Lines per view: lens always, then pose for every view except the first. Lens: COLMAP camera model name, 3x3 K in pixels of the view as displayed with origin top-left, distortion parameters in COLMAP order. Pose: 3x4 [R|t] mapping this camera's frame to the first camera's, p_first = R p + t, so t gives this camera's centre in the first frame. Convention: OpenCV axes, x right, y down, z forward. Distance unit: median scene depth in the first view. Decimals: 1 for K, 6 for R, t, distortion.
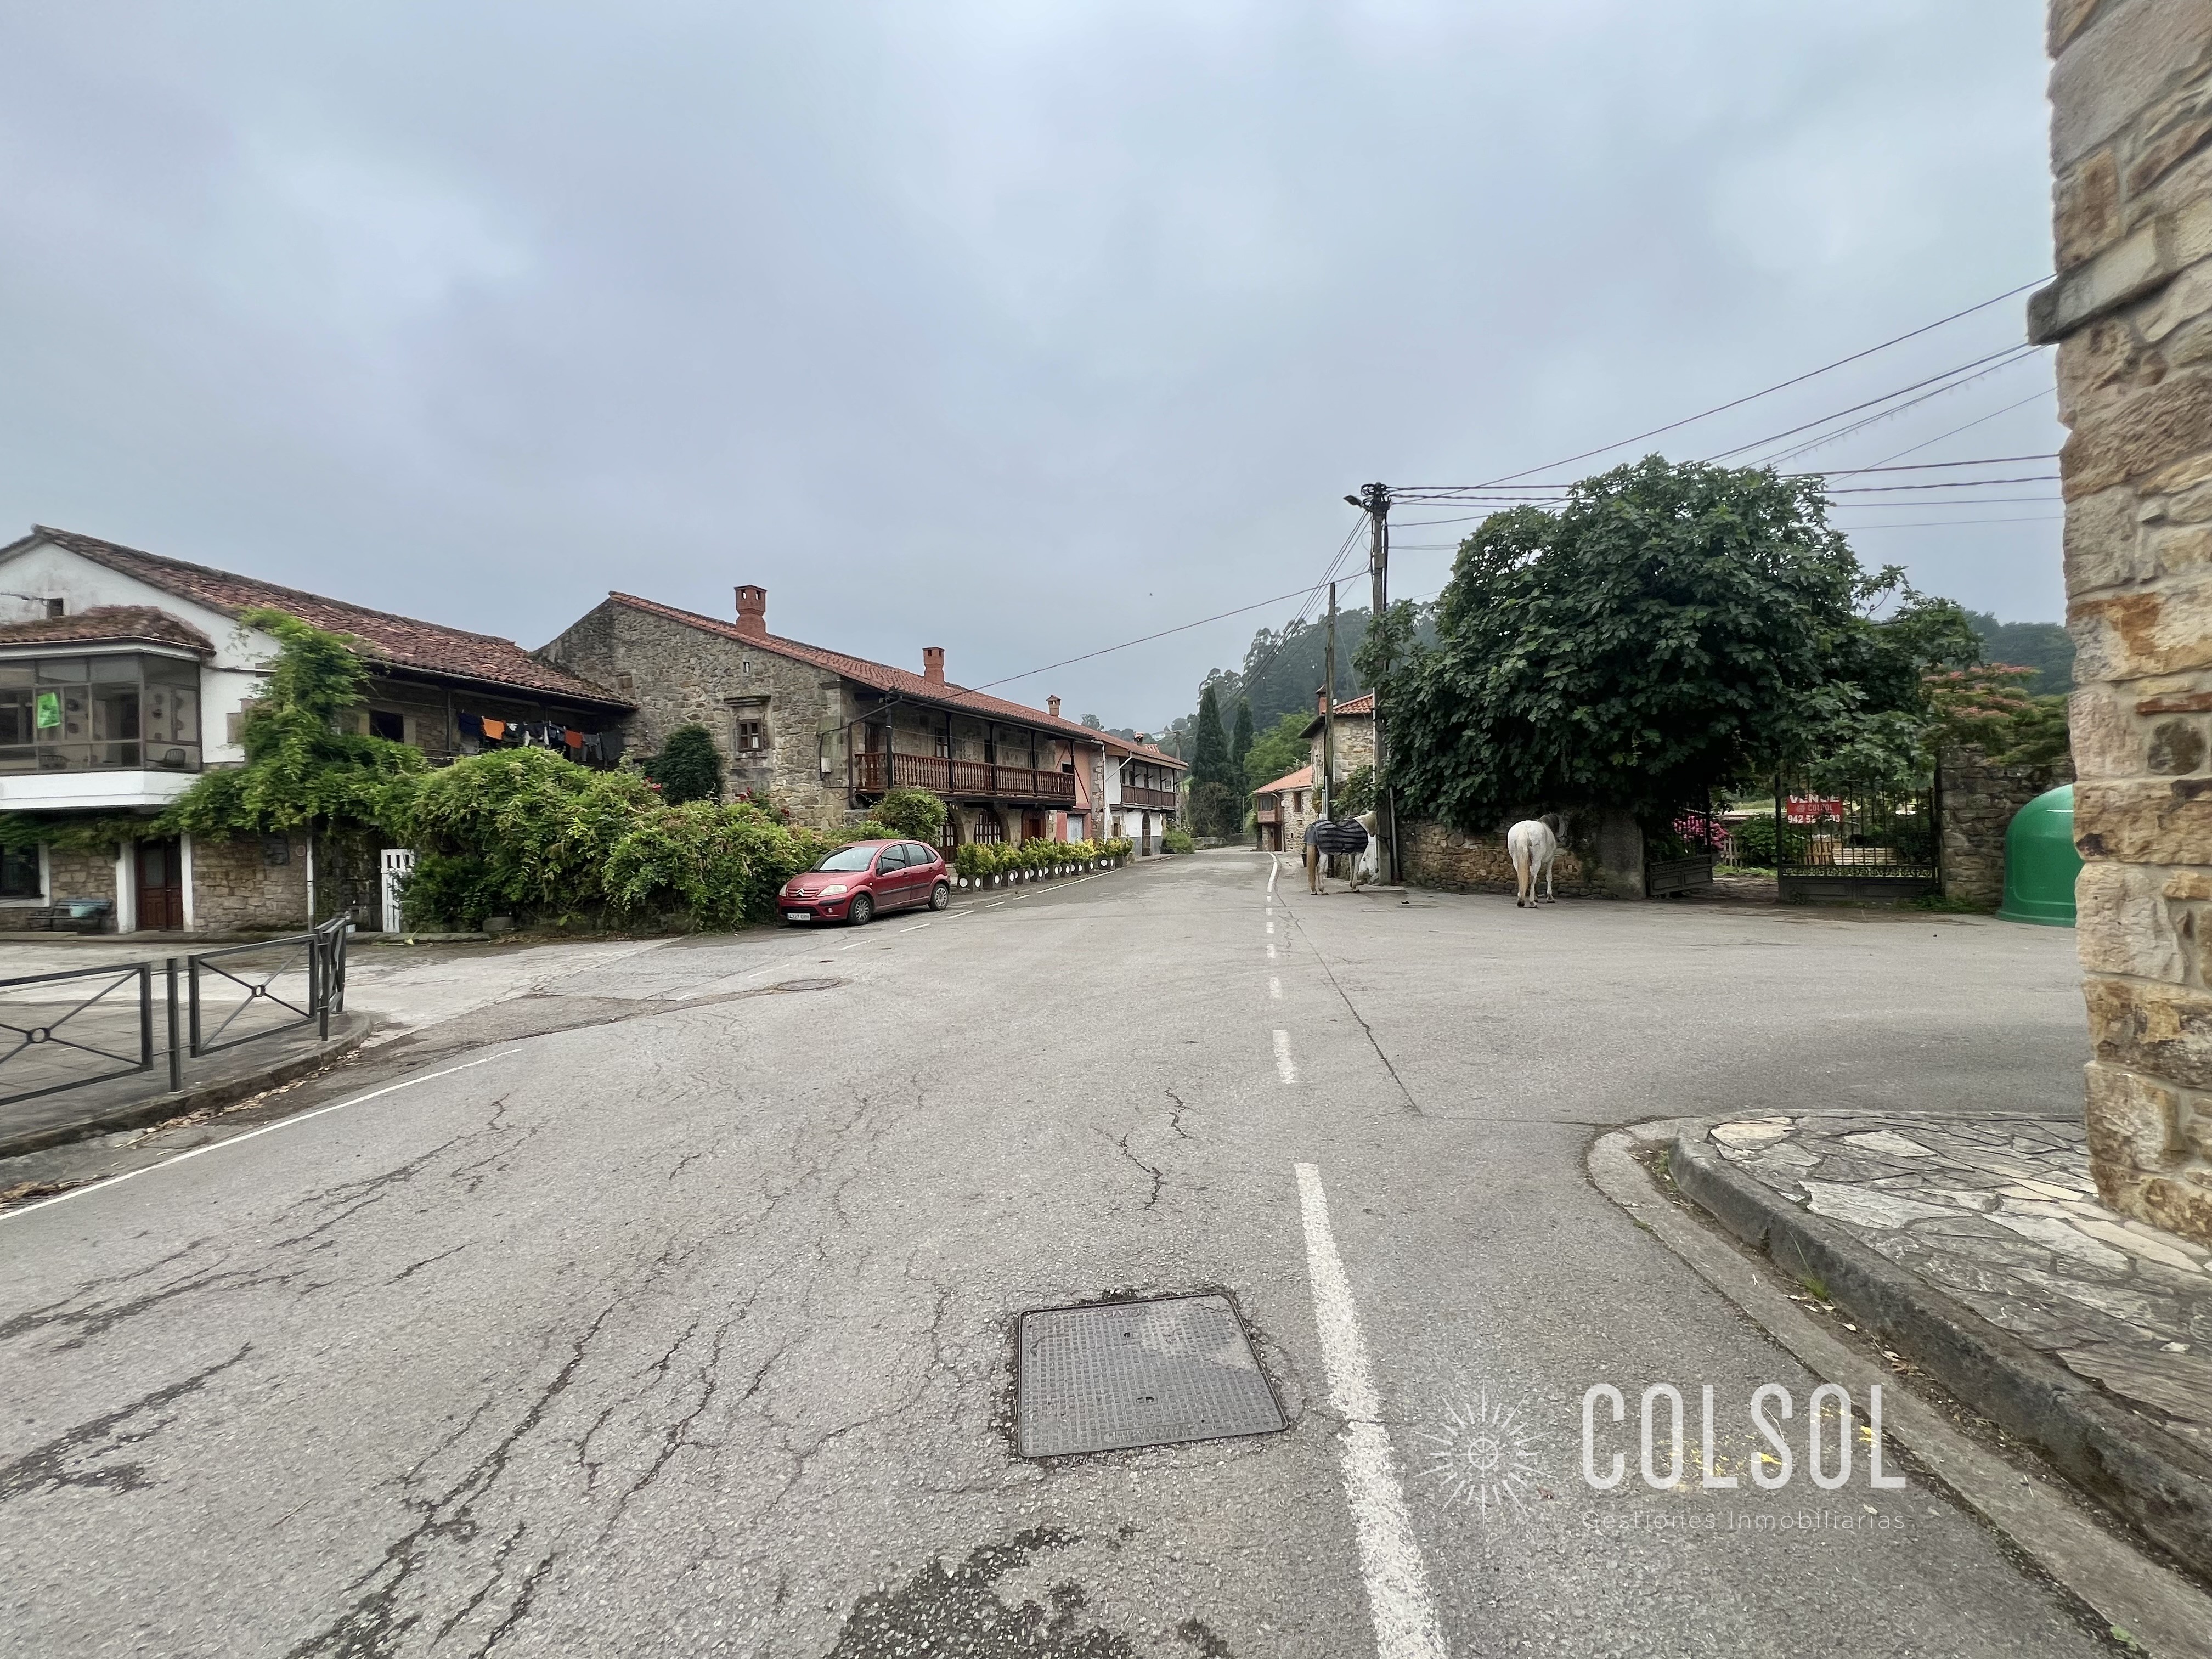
lens RADIAL K [[889.3, 0, 1095.9], [0, 889.3, 828.5], [0, 0, 1]] dist [-0.002733, 0.000823]
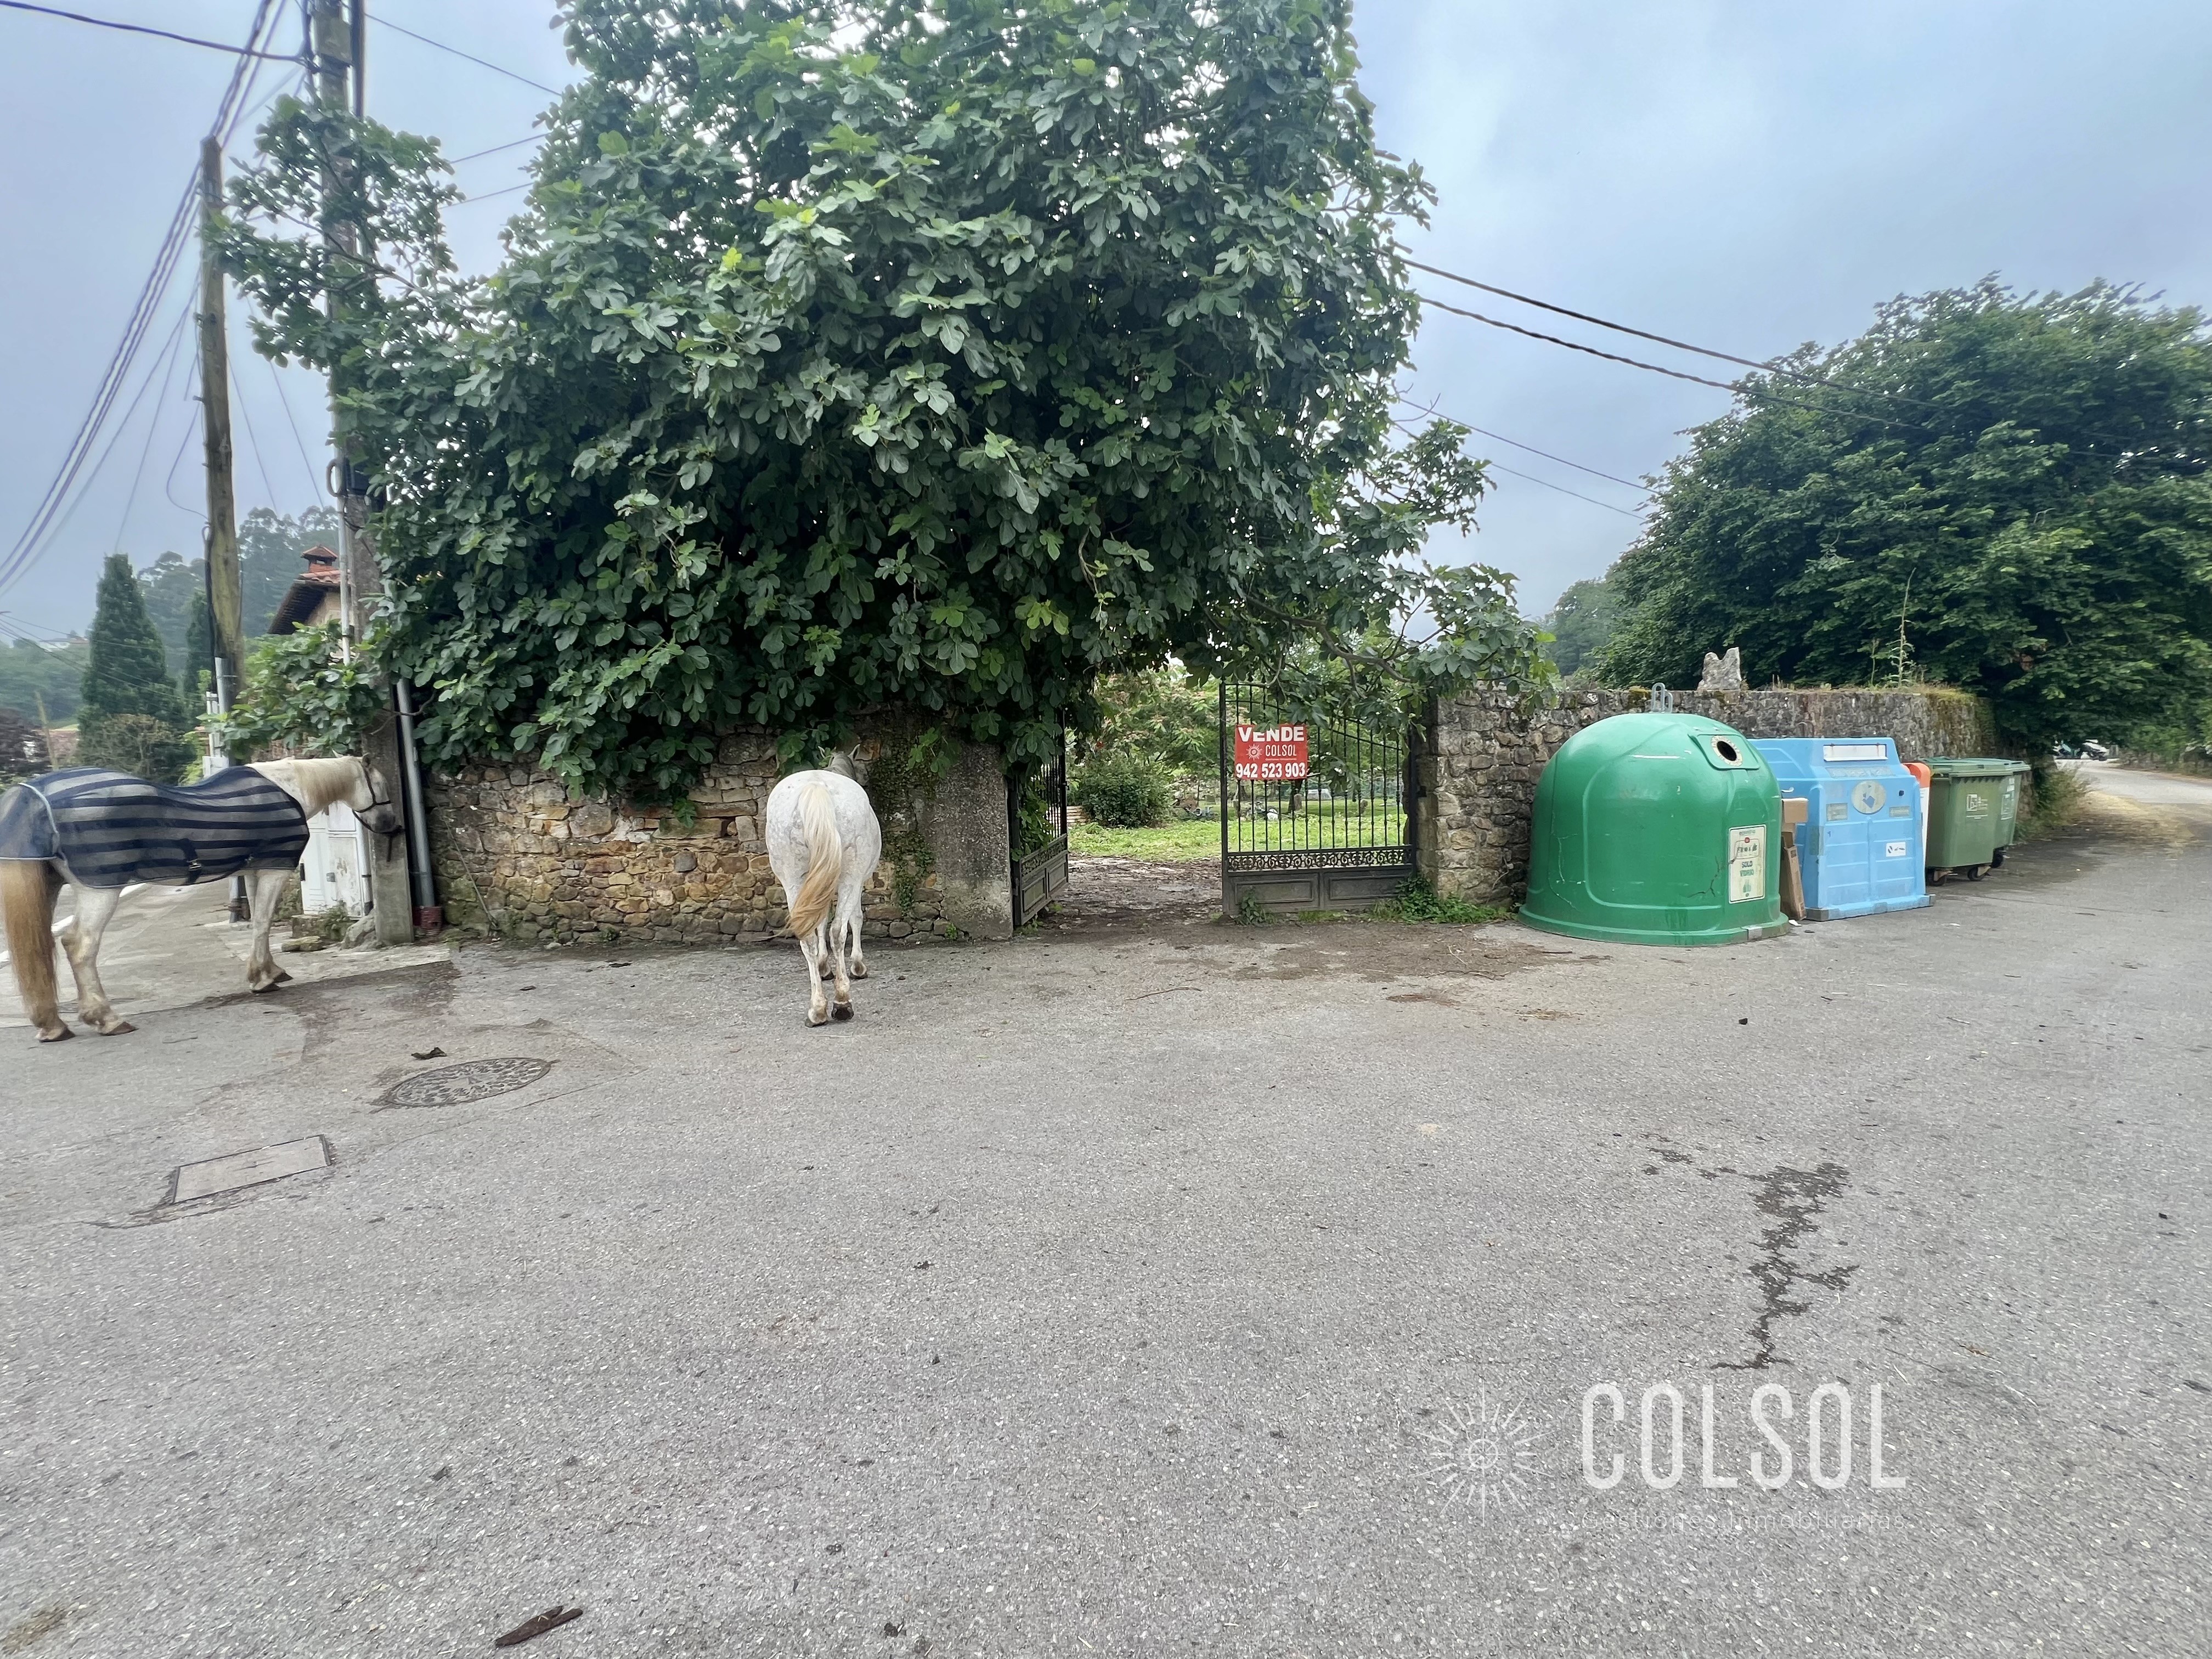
lens RADIAL K [[889.3, 0, 1093.6], [0, 889.3, 826.6], [0, 0, 1]] dist [-0.002733, 0.000823]
pose [[0.602969, -0.043878, 0.796557, 0.248089], [0.007002, 0.998739, 0.049715, -0.003223], [-0.797734, -0.024399, 0.602516, 0.646235]]
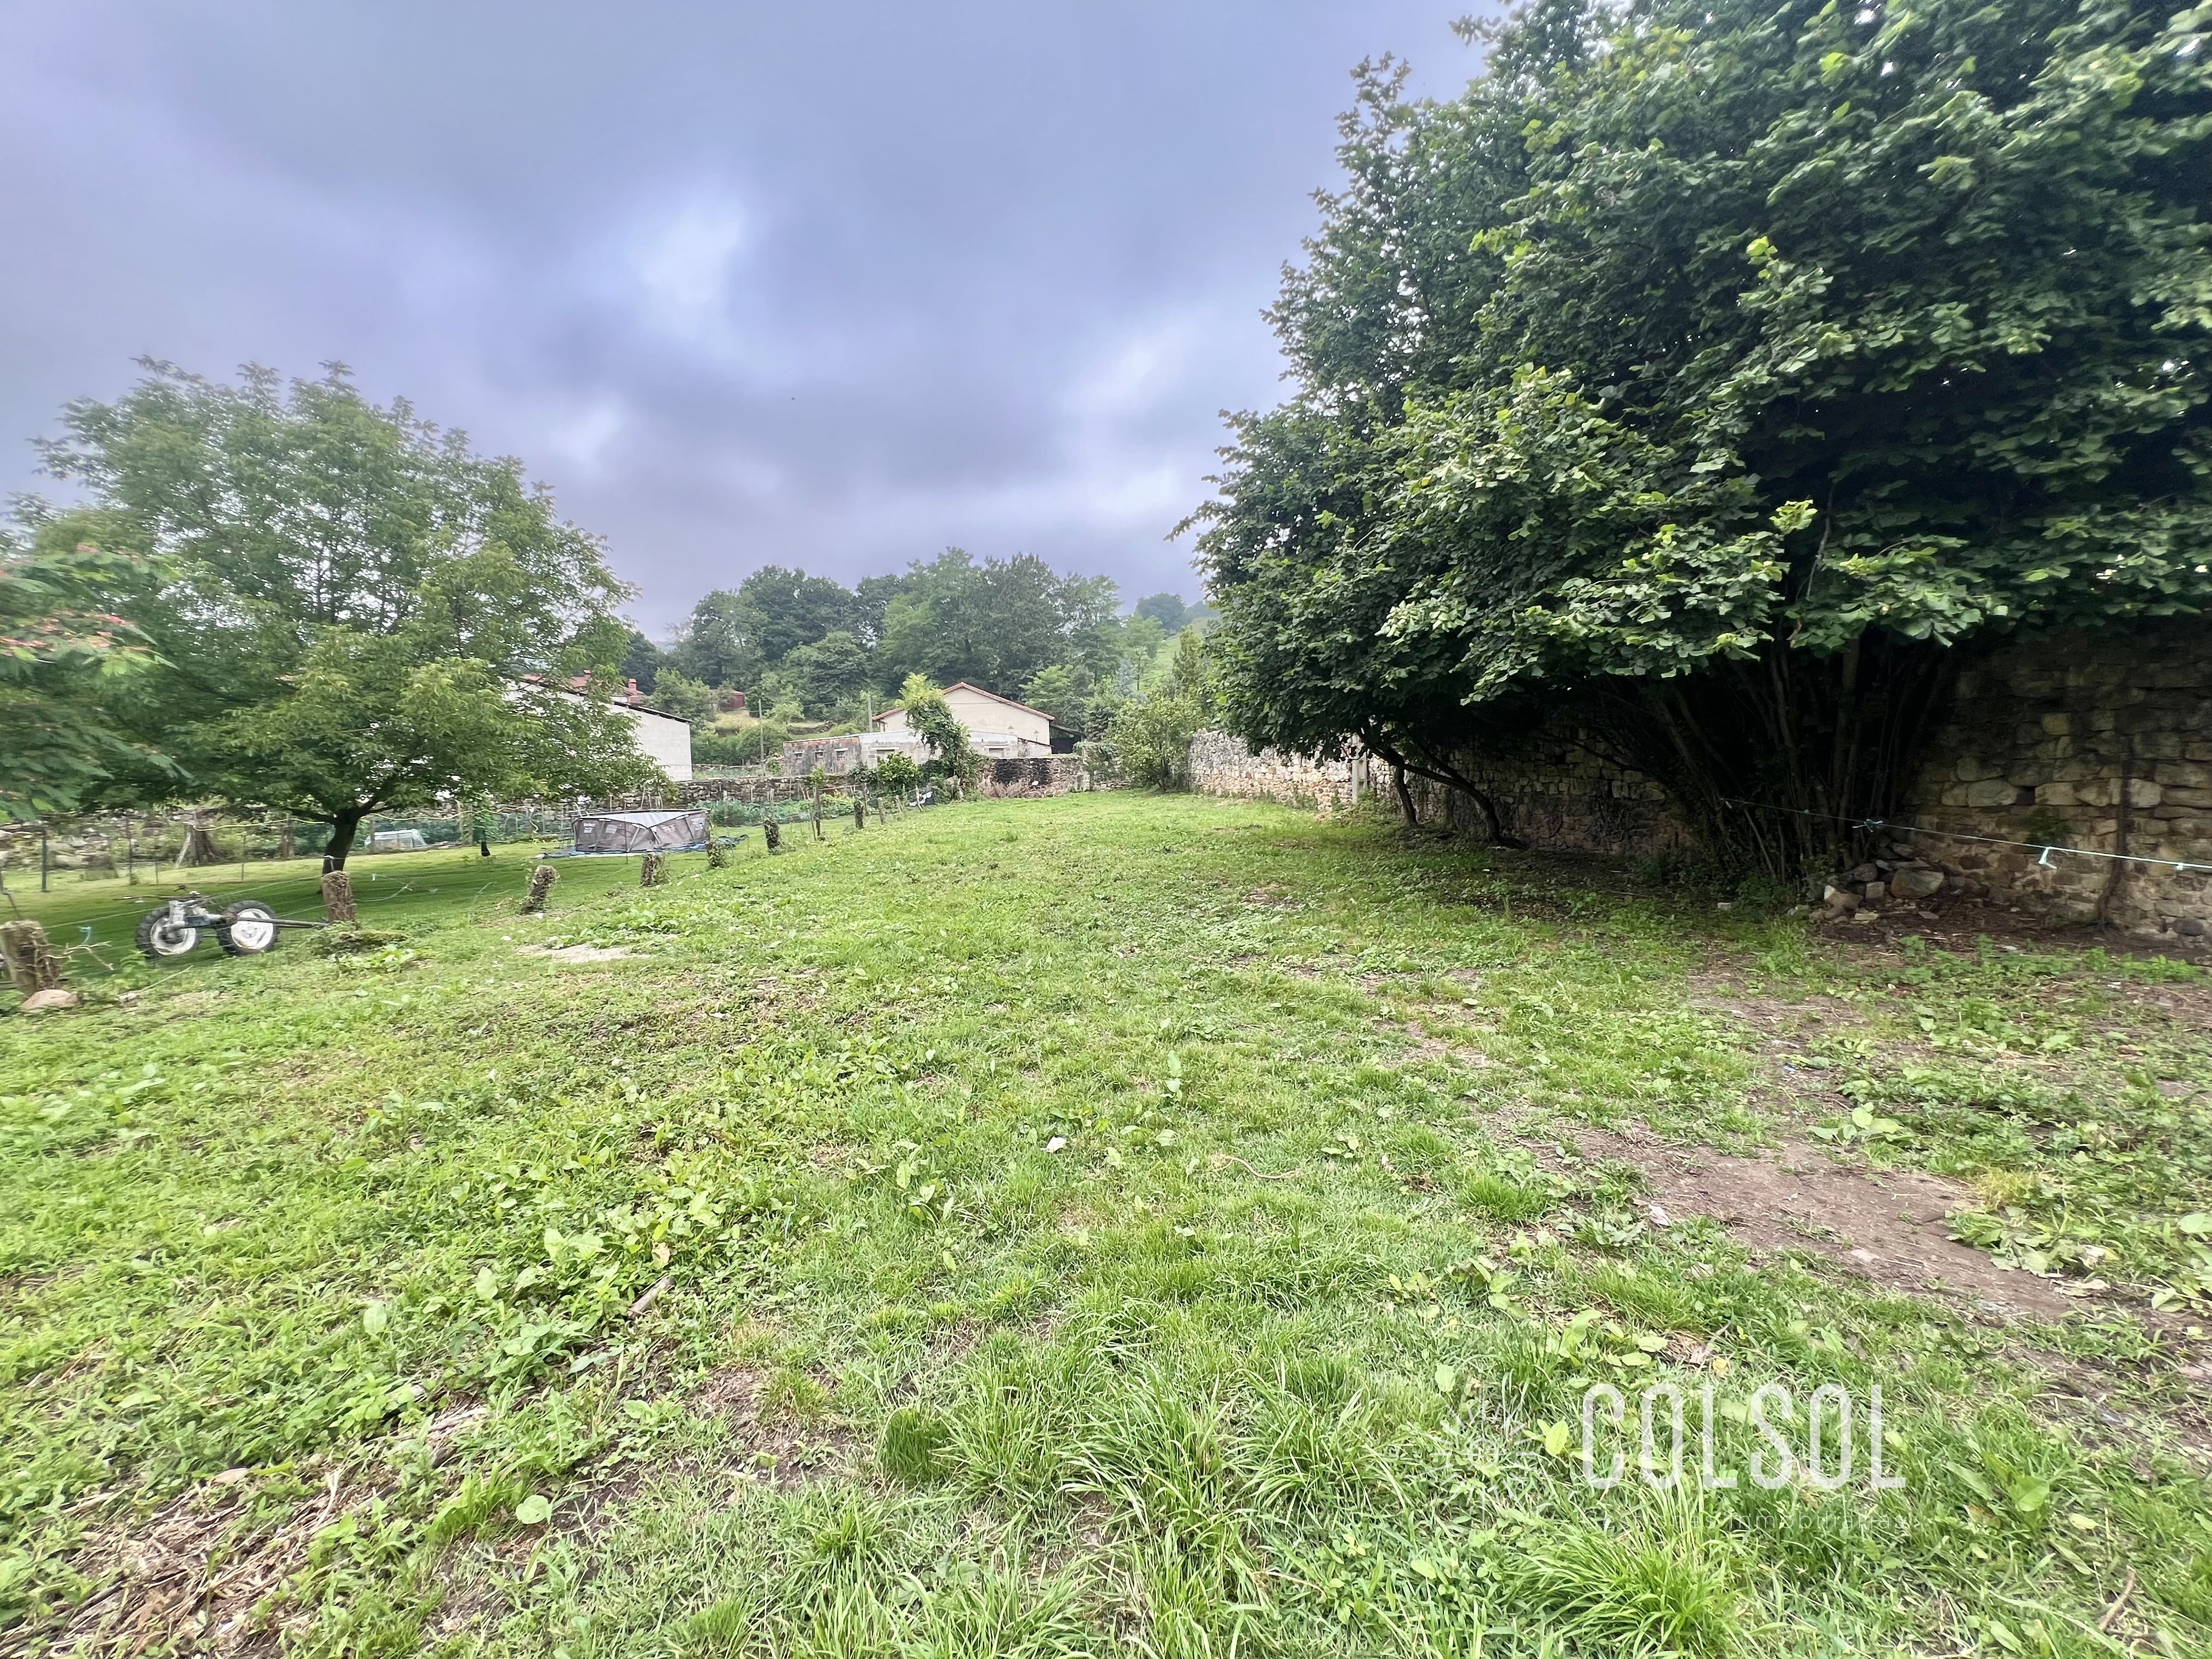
lens RADIAL K [[889.3, 0, 1092.9], [0, 889.3, 827.3], [0, 0, 1]] dist [-0.002733, 0.000823]
pose [[-0.268154, -0.035548, 0.962720, 1.158664], [0.030567, 0.998502, 0.045384, -0.015418], [-0.962891, 0.041597, -0.266665, 1.042826]]
